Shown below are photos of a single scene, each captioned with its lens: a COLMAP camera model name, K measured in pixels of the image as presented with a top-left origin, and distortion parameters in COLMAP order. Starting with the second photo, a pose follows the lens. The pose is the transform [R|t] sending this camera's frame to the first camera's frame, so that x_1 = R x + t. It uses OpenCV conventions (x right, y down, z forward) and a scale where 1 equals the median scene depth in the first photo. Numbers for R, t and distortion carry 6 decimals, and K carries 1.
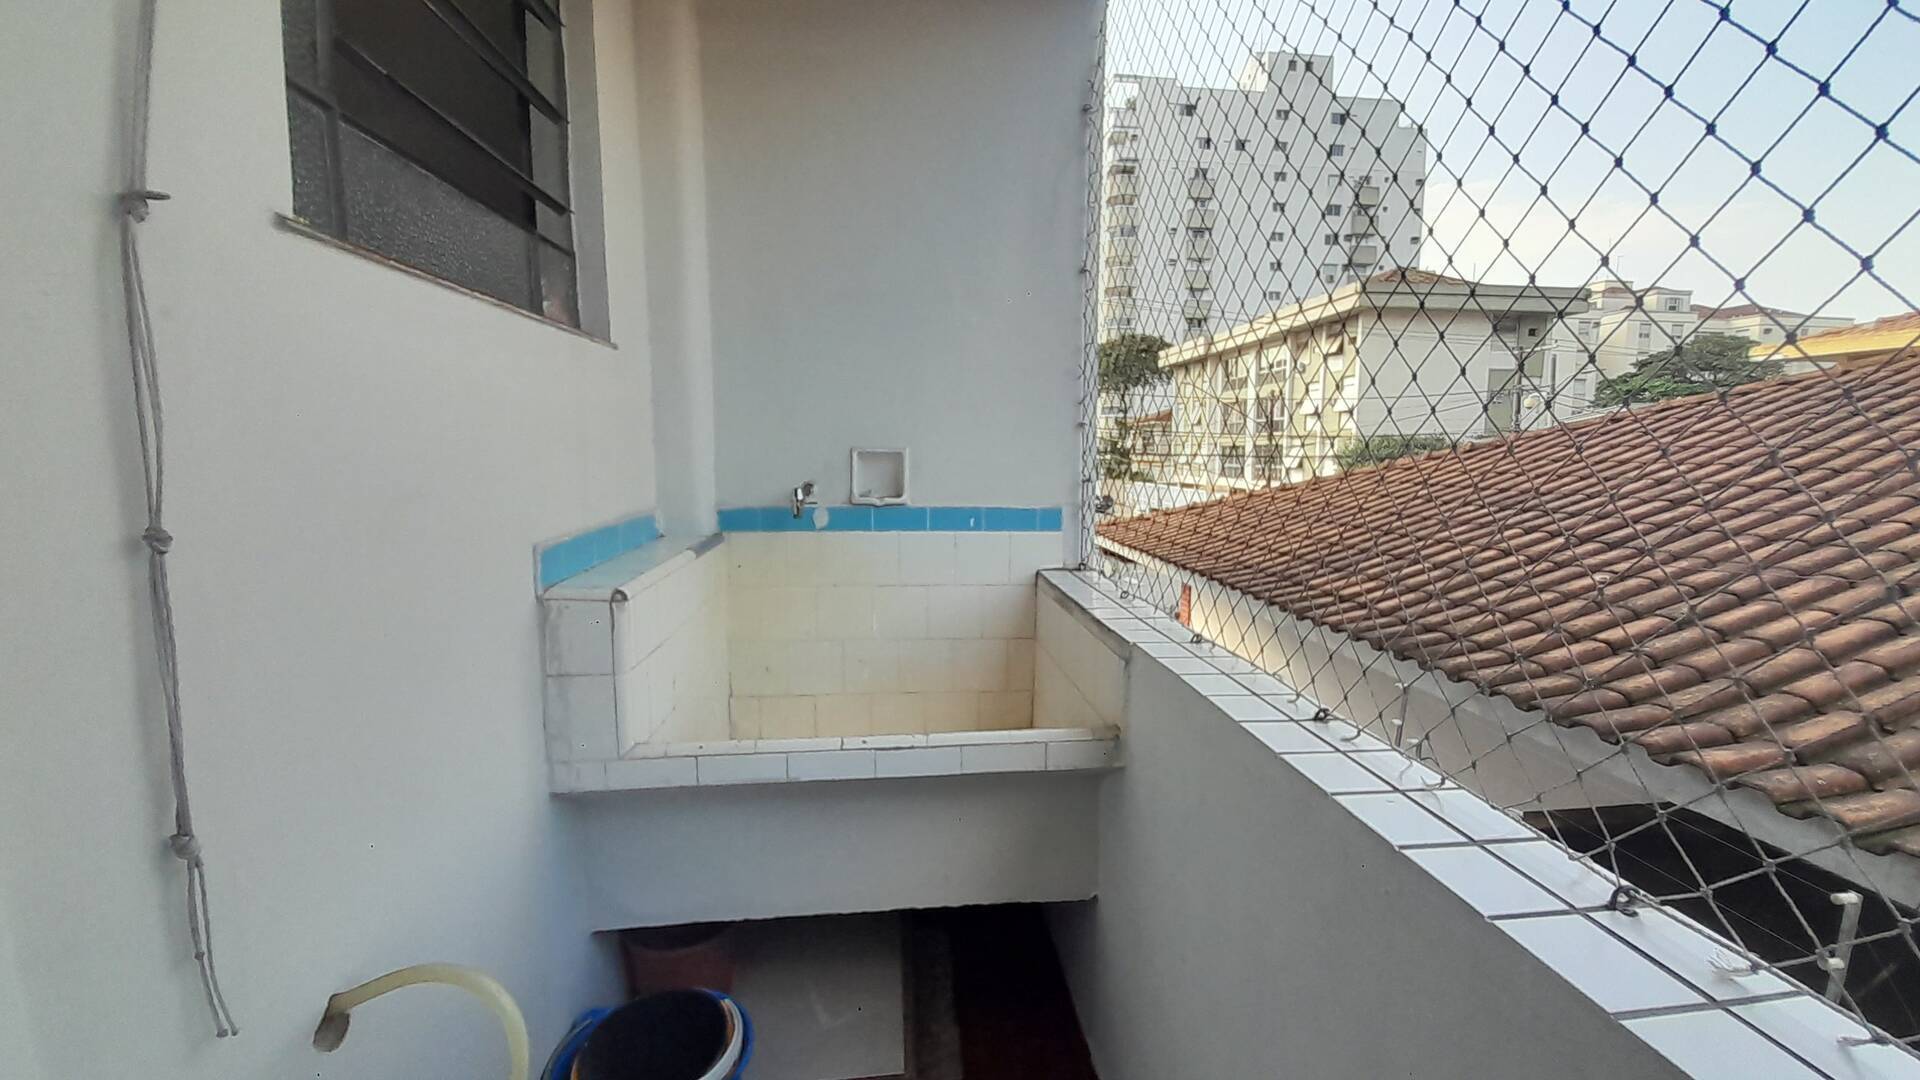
lens RADIAL K [[772.5, 0, 960.0], [0, 772.5, 540.0], [0, 0, 1]] dist [0.000038, -0.015202]
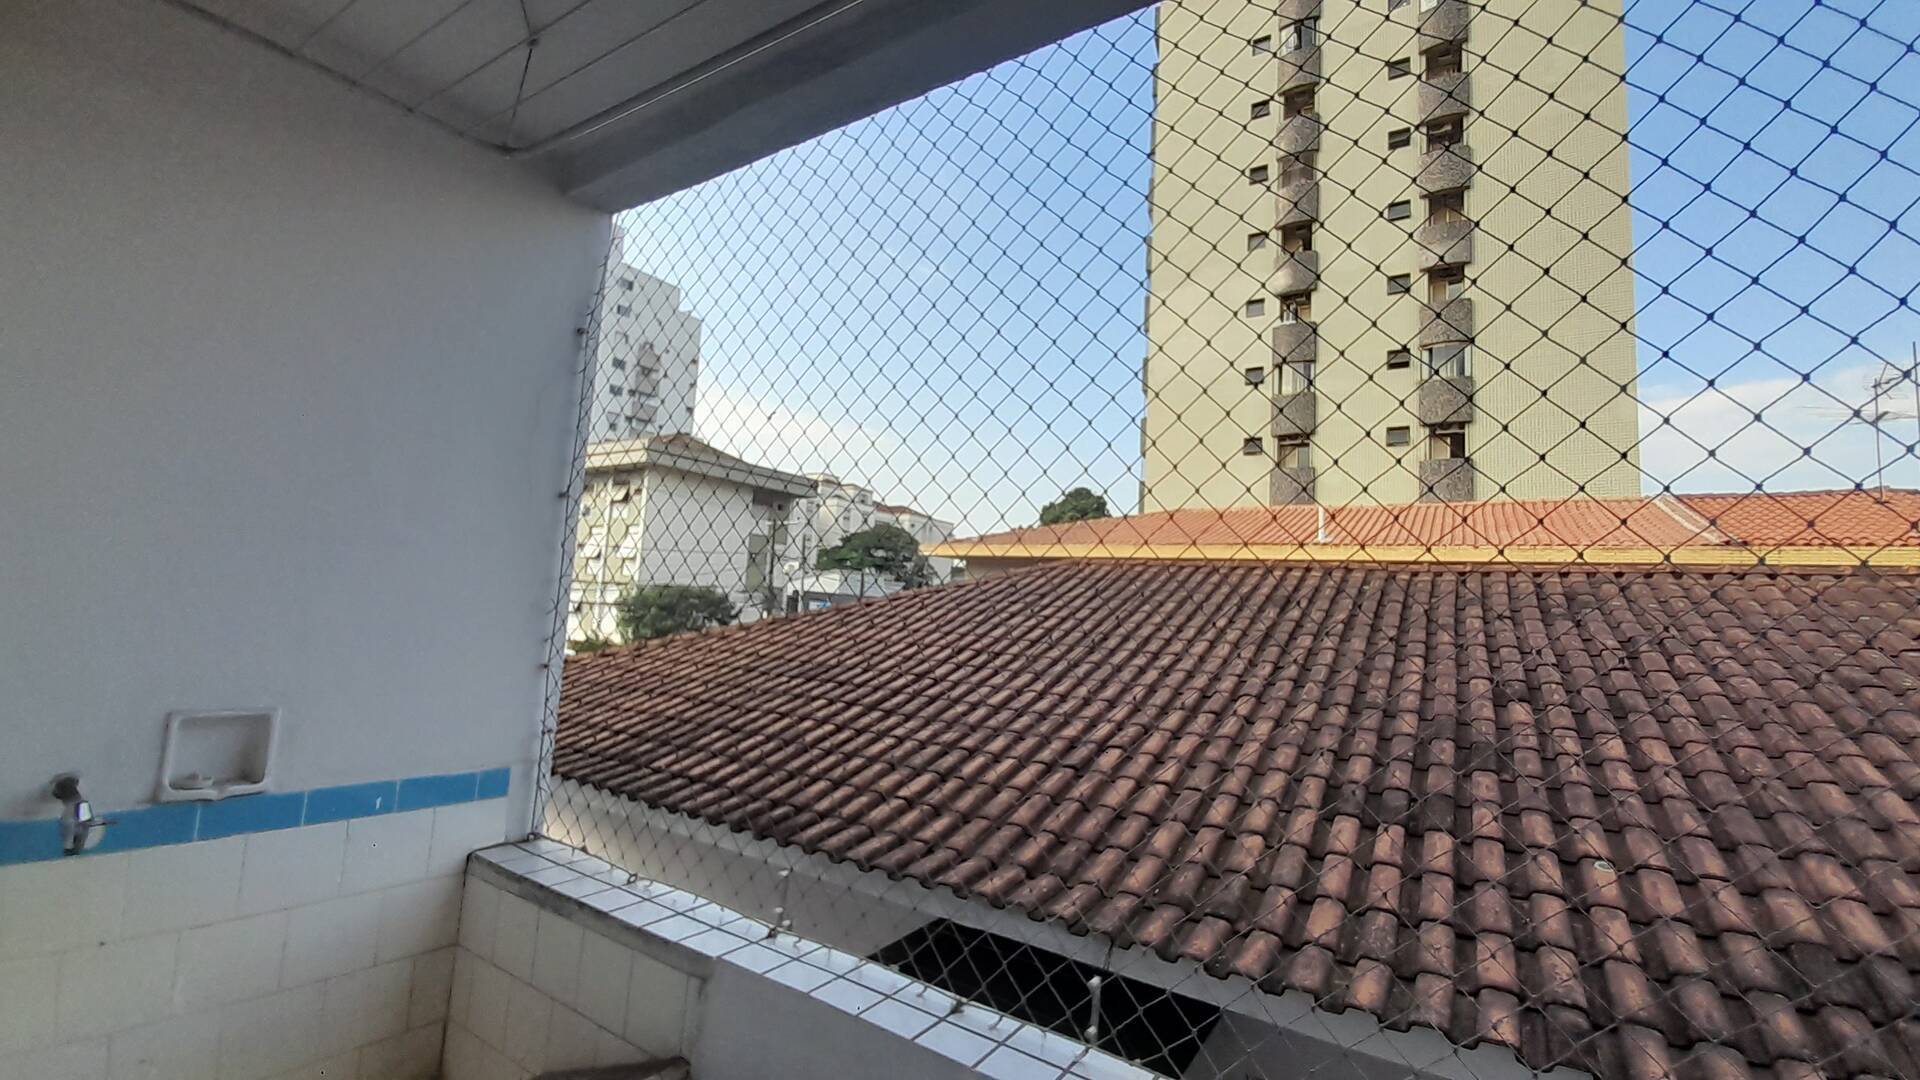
lens RADIAL K [[765.0, 0, 989.3], [0, 765.0, 535.7], [0, 0, 1]] dist [0.022215, -0.019190]
pose [[0.606243, 0.113617, 0.787121, -0.137709], [0.031413, 0.985549, -0.166454, -0.077524], [-0.794658, 0.125637, 0.593913, 0.039310]]
